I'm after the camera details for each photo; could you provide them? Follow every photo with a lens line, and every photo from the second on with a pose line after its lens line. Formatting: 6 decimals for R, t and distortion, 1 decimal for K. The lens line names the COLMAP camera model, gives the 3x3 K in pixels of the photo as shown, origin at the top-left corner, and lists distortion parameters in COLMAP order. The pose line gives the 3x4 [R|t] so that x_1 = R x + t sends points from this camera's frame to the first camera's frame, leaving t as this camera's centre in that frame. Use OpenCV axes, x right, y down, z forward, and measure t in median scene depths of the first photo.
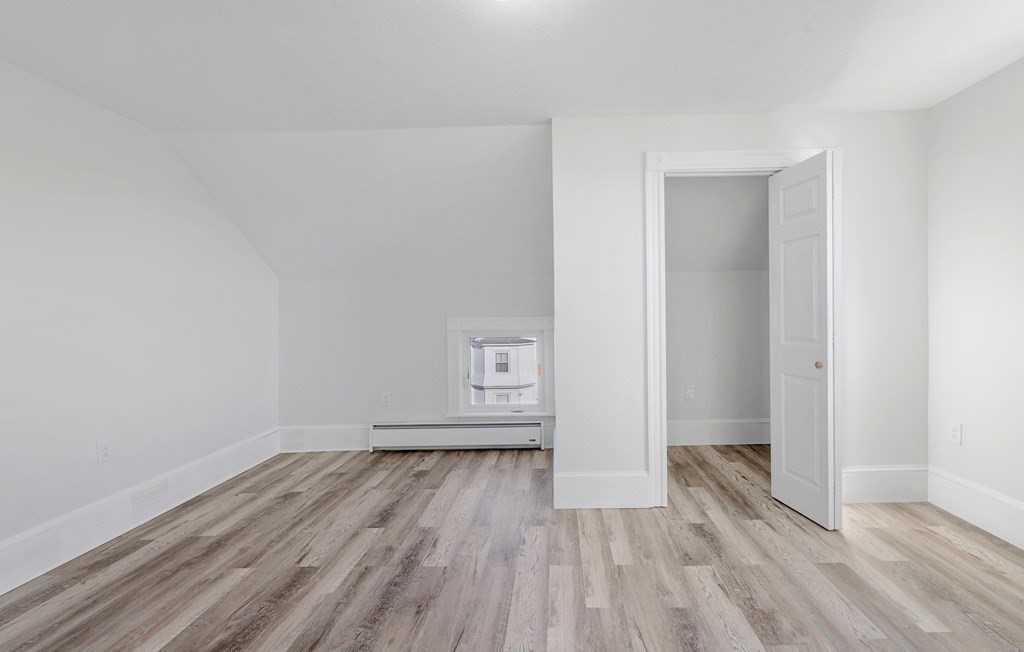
lens RADIAL K [[438.0, 0, 552.6], [0, 438.0, 326.7], [0, 0, 1]] dist [-0.002253, -0.000258]
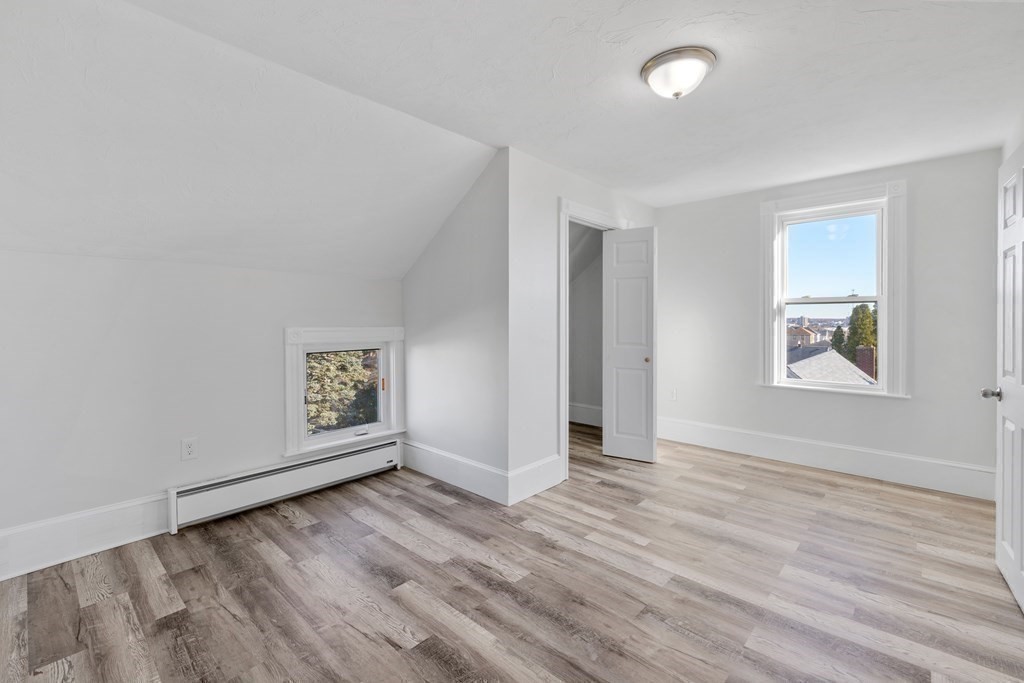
lens RADIAL K [[447.9, 0, 516.3], [0, 447.9, 327.0], [0, 0, 1]] dist [-0.002232, -0.000425]
pose [[0.665687, 0.003763, 0.746222, -0.818720], [0.008027, 0.999893, -0.012203, -0.014073], [-0.746188, 0.014113, 0.665586, 0.244576]]
